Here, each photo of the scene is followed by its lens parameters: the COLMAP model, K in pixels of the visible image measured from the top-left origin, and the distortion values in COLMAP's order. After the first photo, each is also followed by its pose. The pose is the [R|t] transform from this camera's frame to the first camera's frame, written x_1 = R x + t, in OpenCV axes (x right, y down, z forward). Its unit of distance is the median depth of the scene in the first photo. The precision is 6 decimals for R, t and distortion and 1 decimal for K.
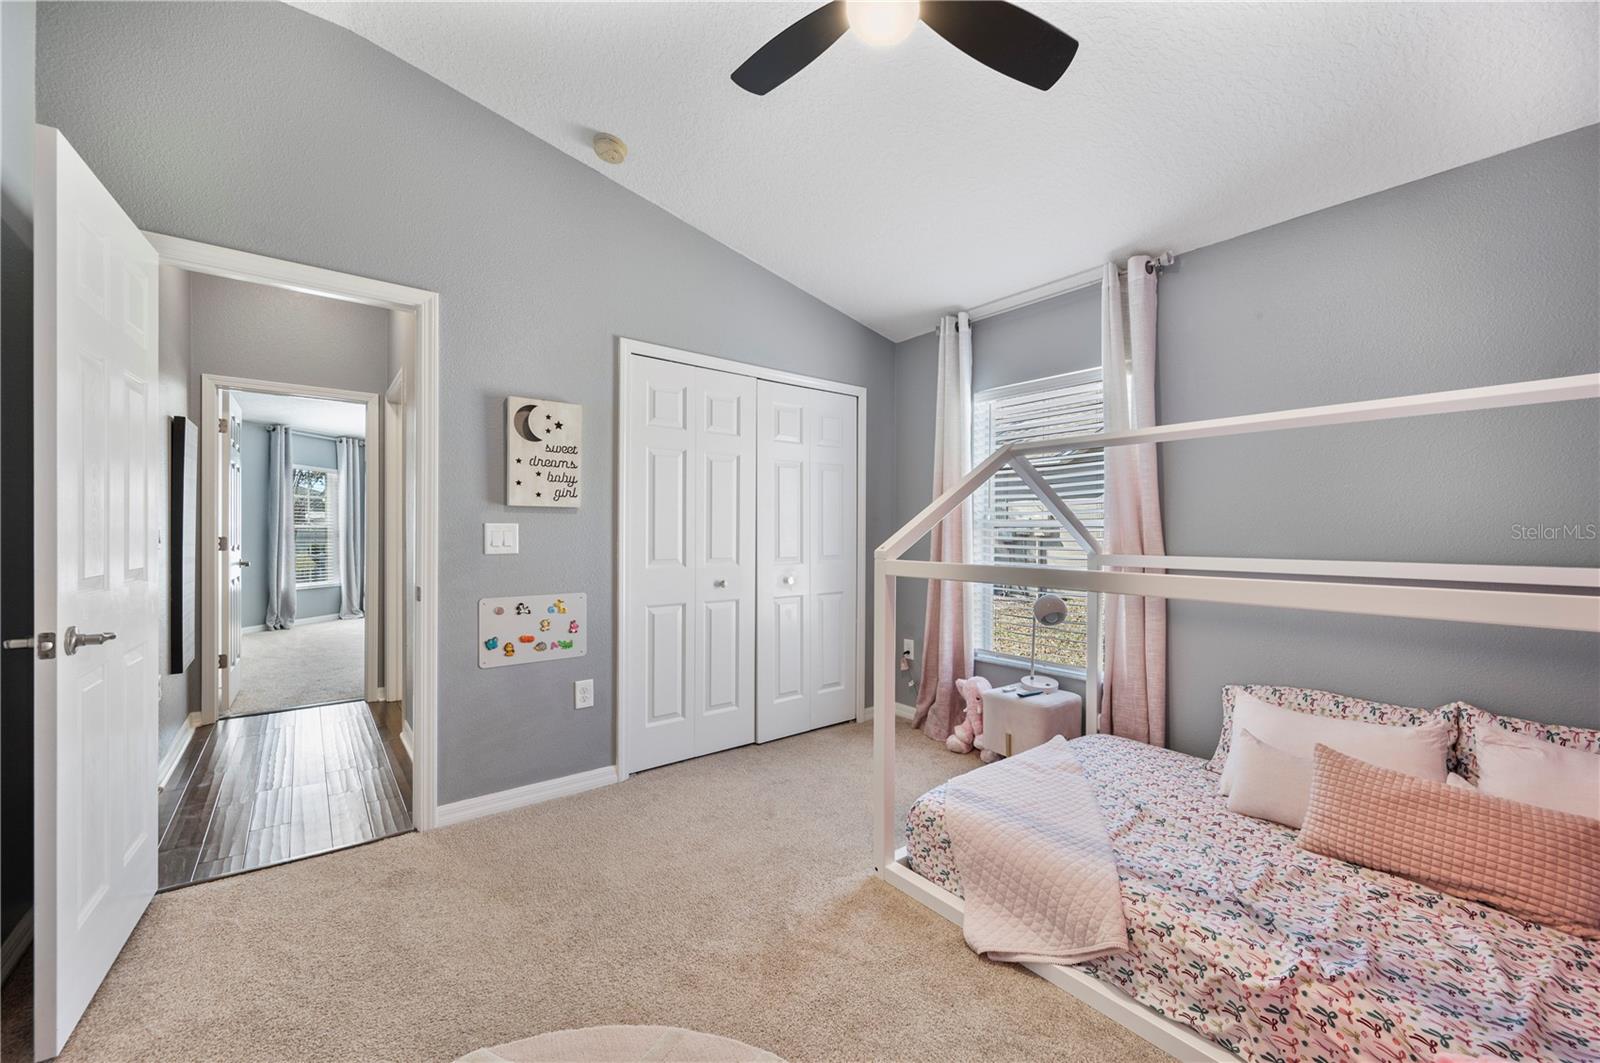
lens RADIAL K [[635.9, 0, 802.7], [0, 635.9, 544.4], [0, 0, 1]] dist [0.000775, -0.000712]
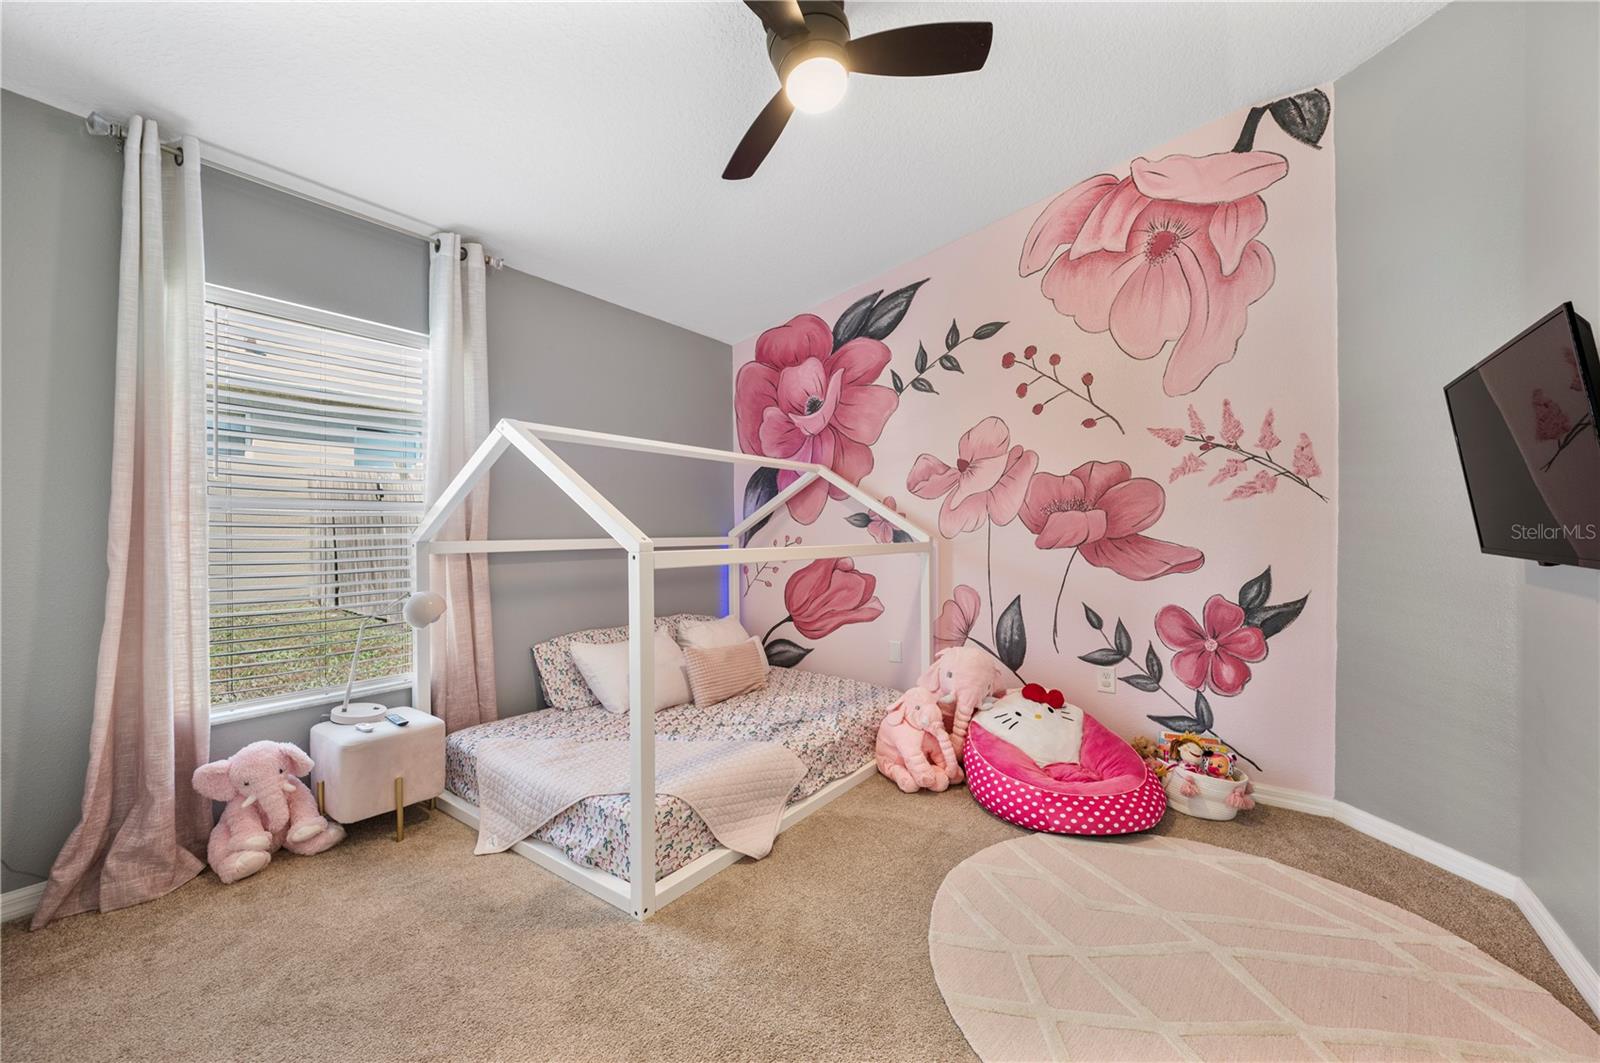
lens RADIAL K [[635.9, 0, 805.6], [0, 635.9, 524.5], [0, 0, 1]] dist [0.000775, -0.000712]
pose [[-0.284678, -0.014061, 0.958520, -0.836729], [0.000437, 0.999890, 0.014798, -0.034410], [-0.958623, 0.004631, -0.284641, 1.116295]]
